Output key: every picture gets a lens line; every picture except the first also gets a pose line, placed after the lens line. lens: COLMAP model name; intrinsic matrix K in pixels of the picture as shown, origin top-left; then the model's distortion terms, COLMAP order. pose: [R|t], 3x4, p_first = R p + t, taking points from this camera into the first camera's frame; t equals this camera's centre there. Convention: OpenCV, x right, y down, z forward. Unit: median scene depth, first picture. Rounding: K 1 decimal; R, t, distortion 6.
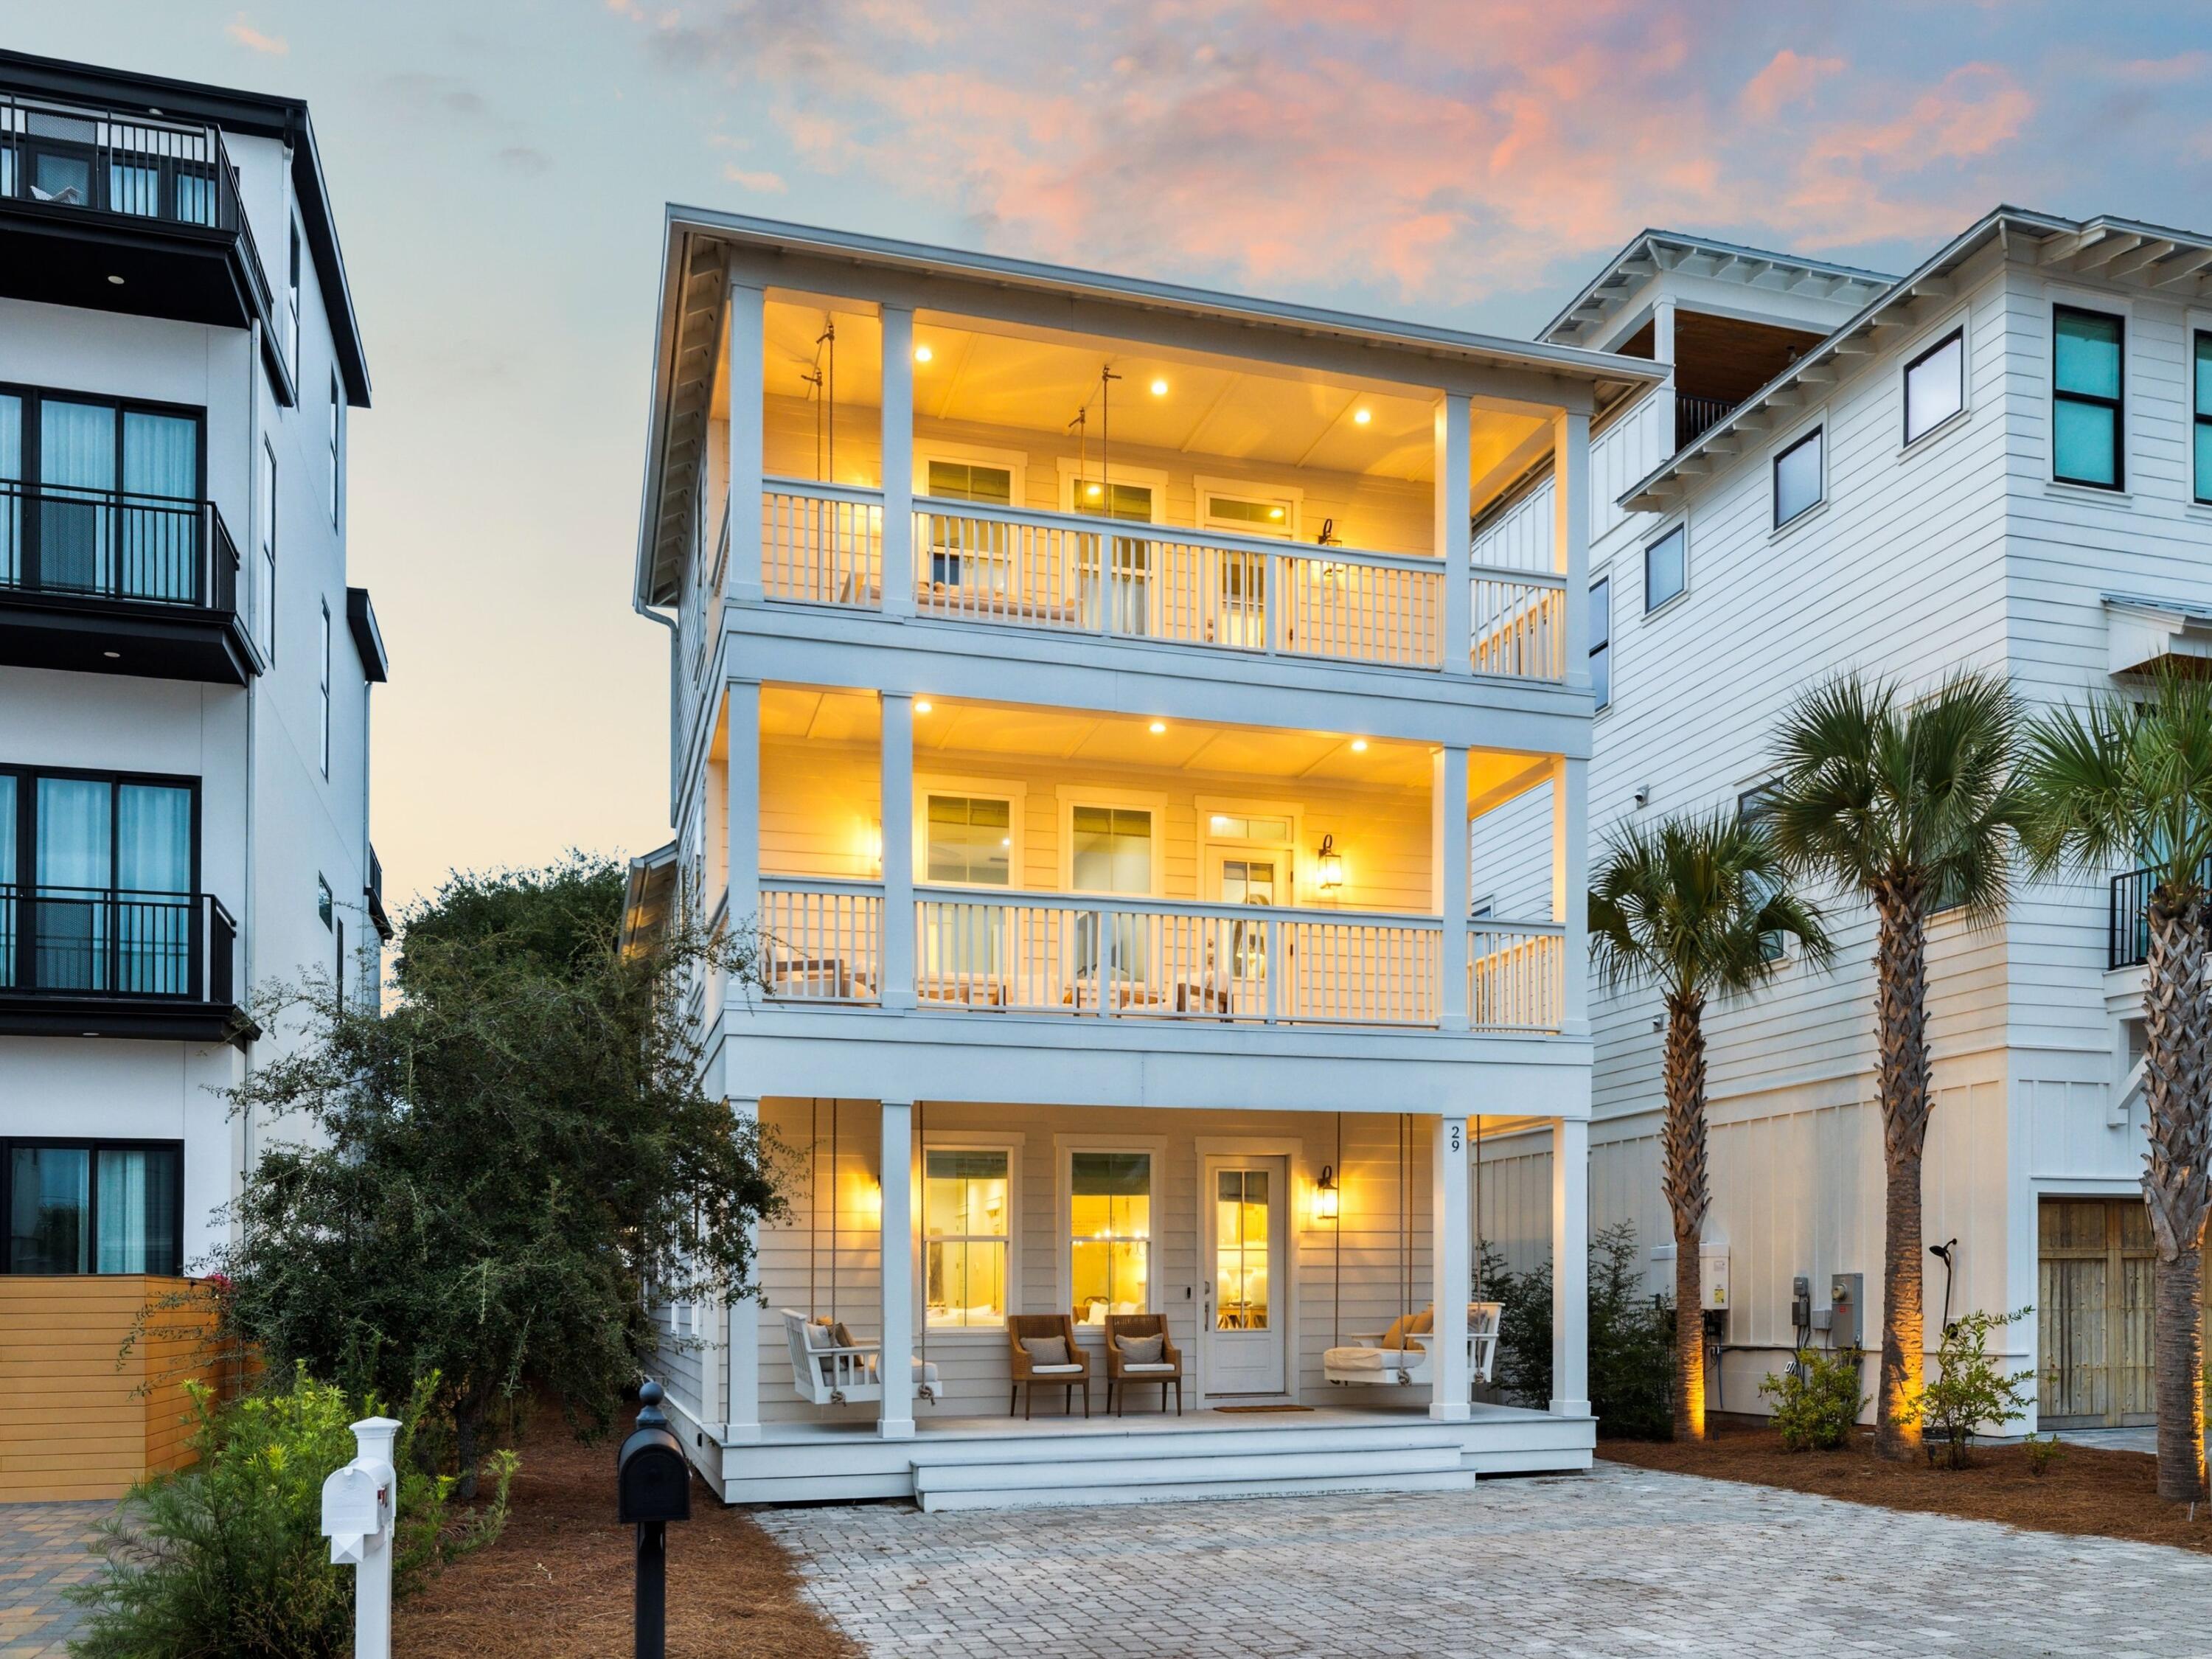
lens RADIAL K [[1707.5, 0, 1106.0], [0, 1707.5, 854.6], [0, 0, 1]] dist [0.000574, 0.000570]
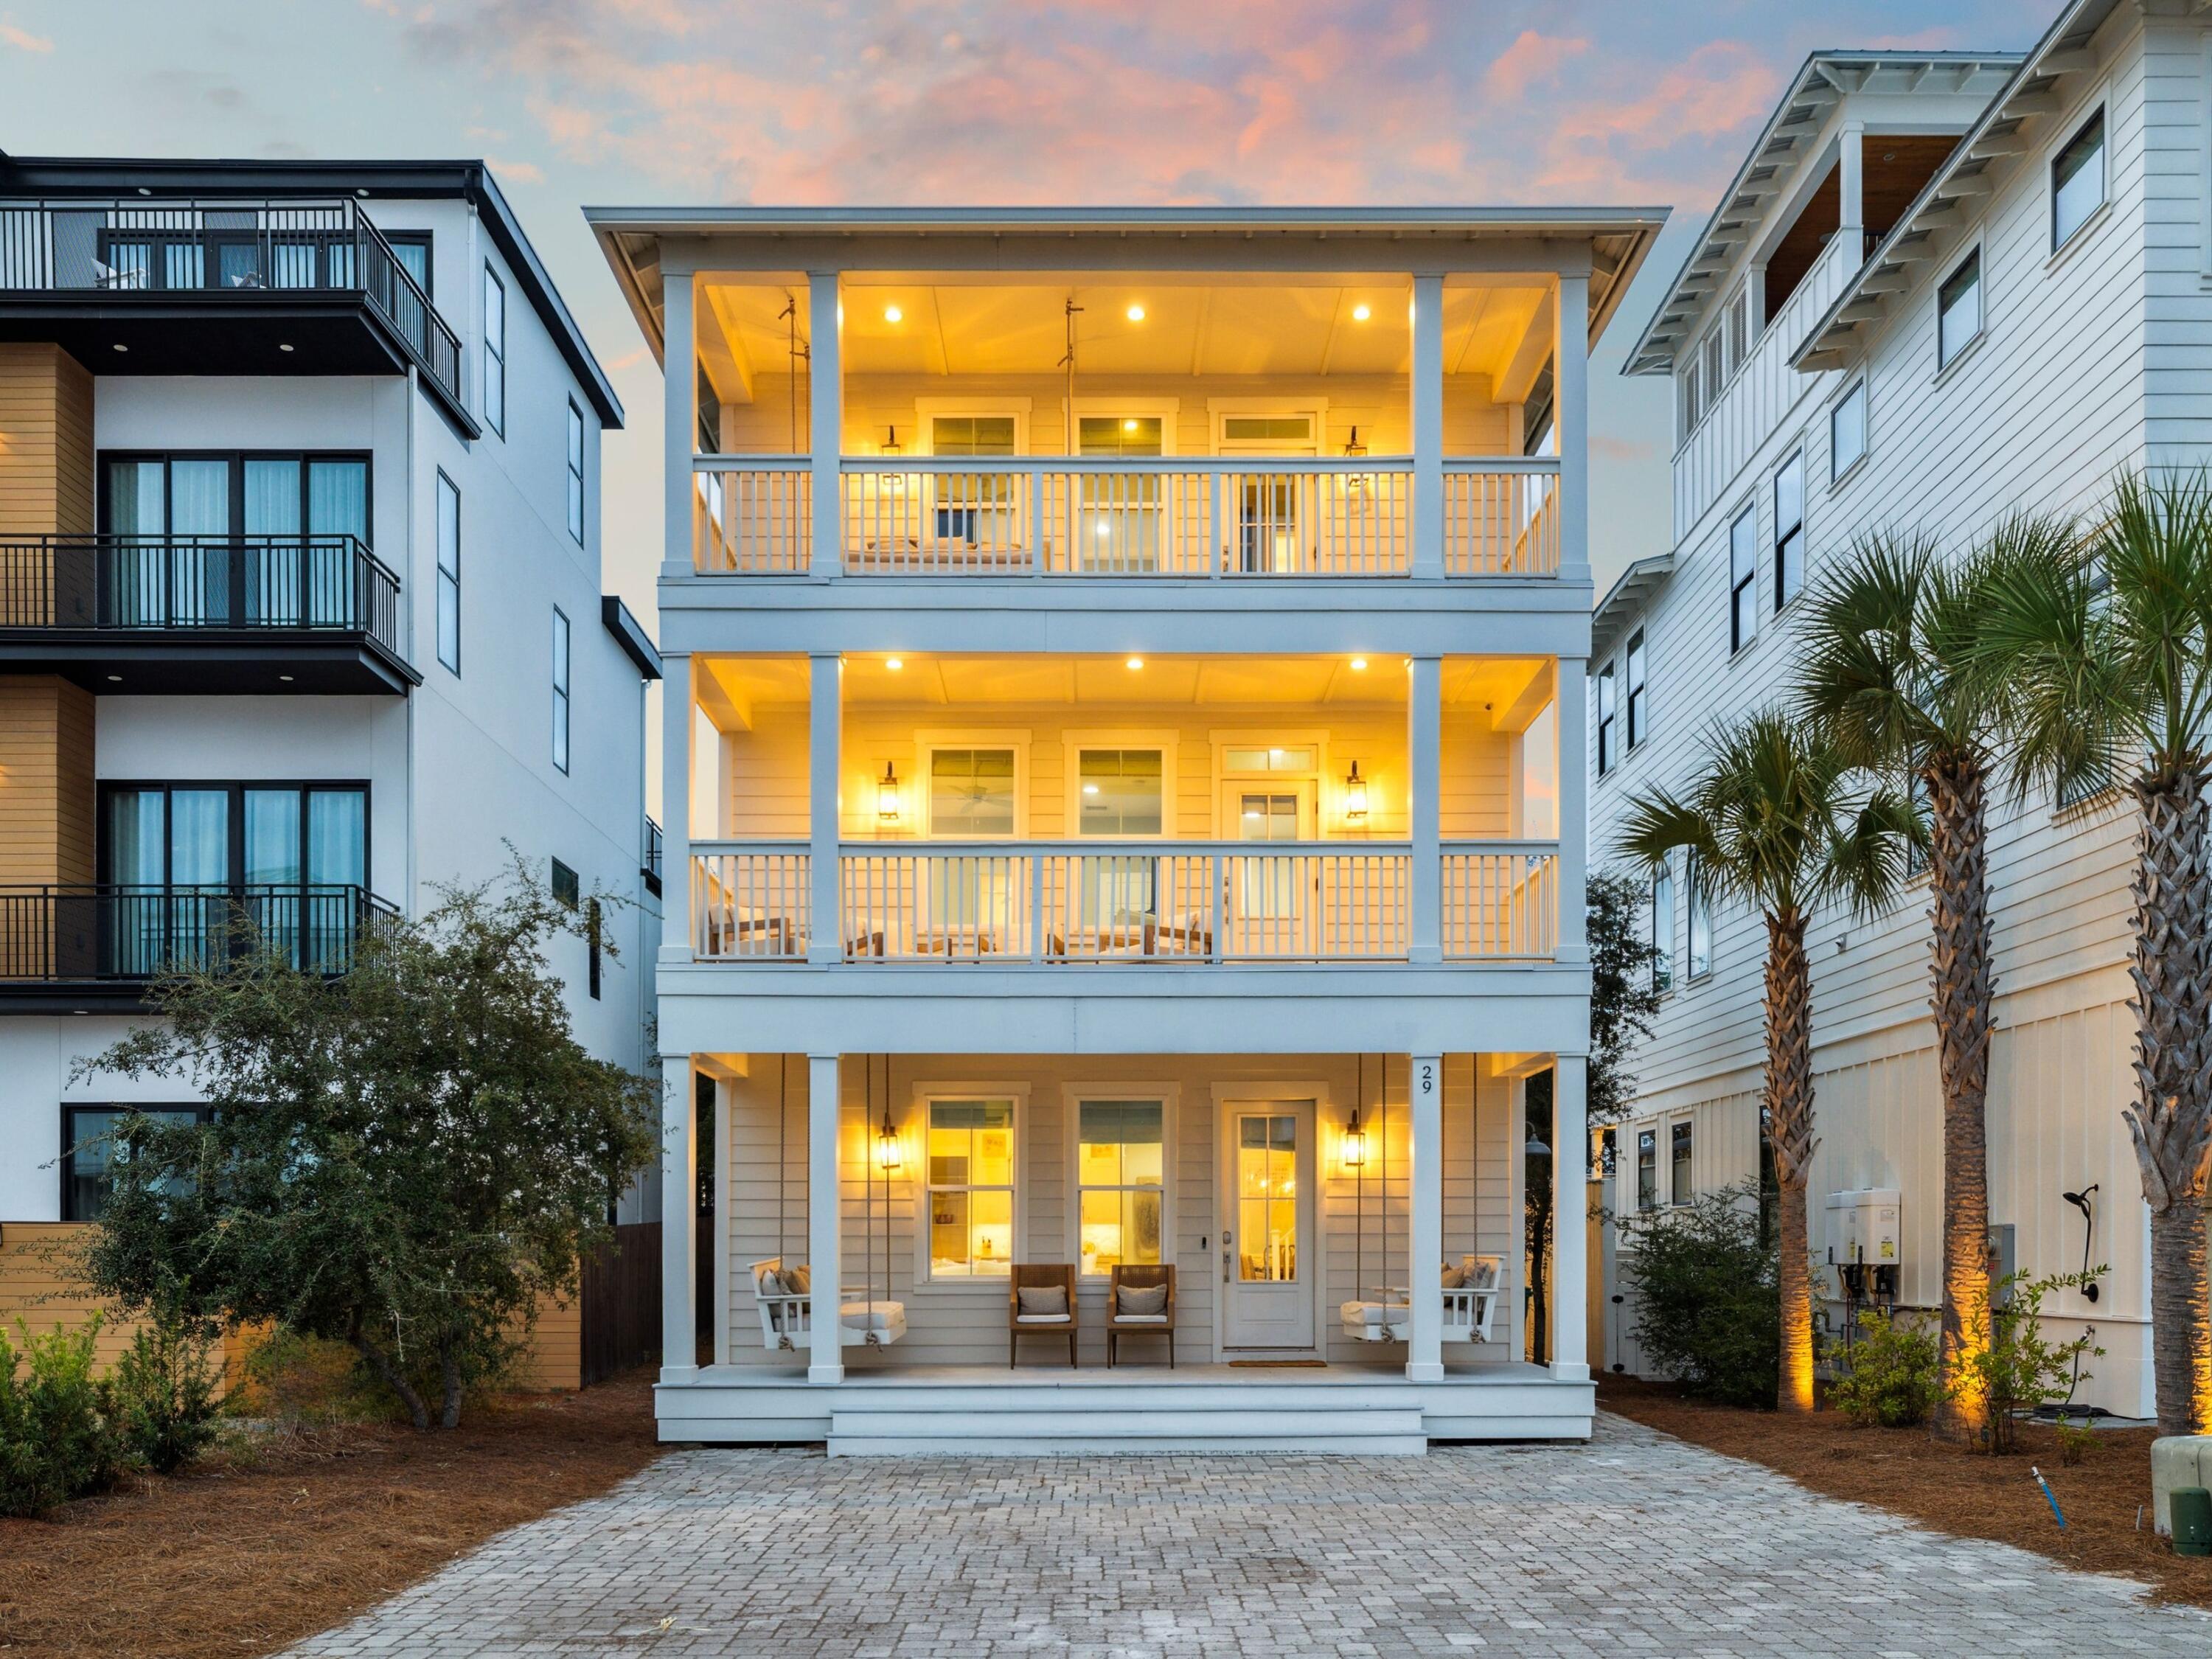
lens RADIAL K [[1701.0, 0, 1106.0], [0, 1701.0, 829.5], [0, 0, 1]] dist [0.002299, -0.001285]
pose [[0.961019, -0.060162, -0.269857, 0.266599], [0.064159, 0.997922, 0.006008, 0.012789], [0.268935, -0.023088, 0.962882, 0.058990]]
